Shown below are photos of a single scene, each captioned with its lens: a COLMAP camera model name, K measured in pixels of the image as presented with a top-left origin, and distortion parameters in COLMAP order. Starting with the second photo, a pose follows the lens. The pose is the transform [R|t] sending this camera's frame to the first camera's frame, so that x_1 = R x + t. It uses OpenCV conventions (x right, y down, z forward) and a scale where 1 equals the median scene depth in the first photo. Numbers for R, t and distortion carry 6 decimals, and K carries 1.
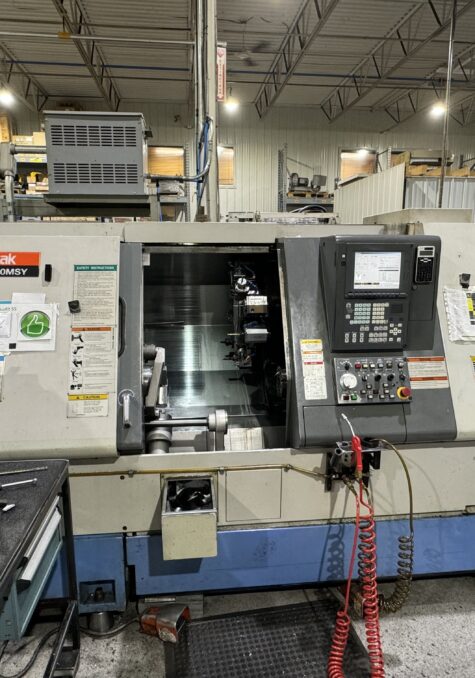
lens RADIAL K [[463.6, 0, 237.5], [0, 463.6, 339.0], [0, 0, 1]] dist [-0.005469, -0.001135]
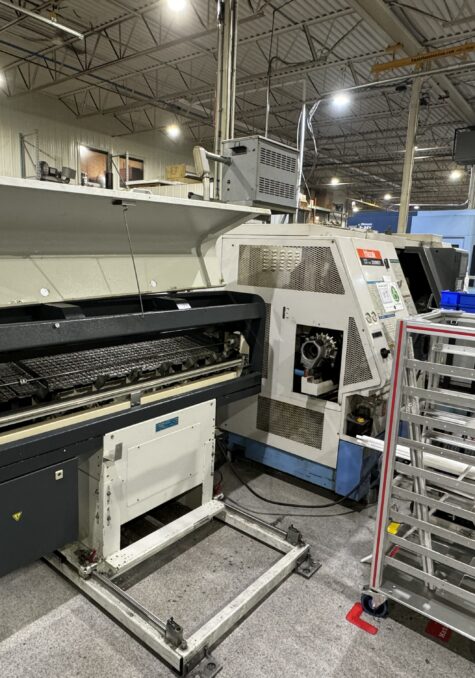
lens RADIAL K [[463.6, 0, 237.5], [0, 463.6, 339.0], [0, 0, 1]] dist [-0.005469, -0.001135]
pose [[0.703720, -0.097180, 0.703800, -0.323490], [0.085349, 0.994991, 0.052048, 0.000519], [-0.705333, 0.023441, 0.708489, 0.024072]]
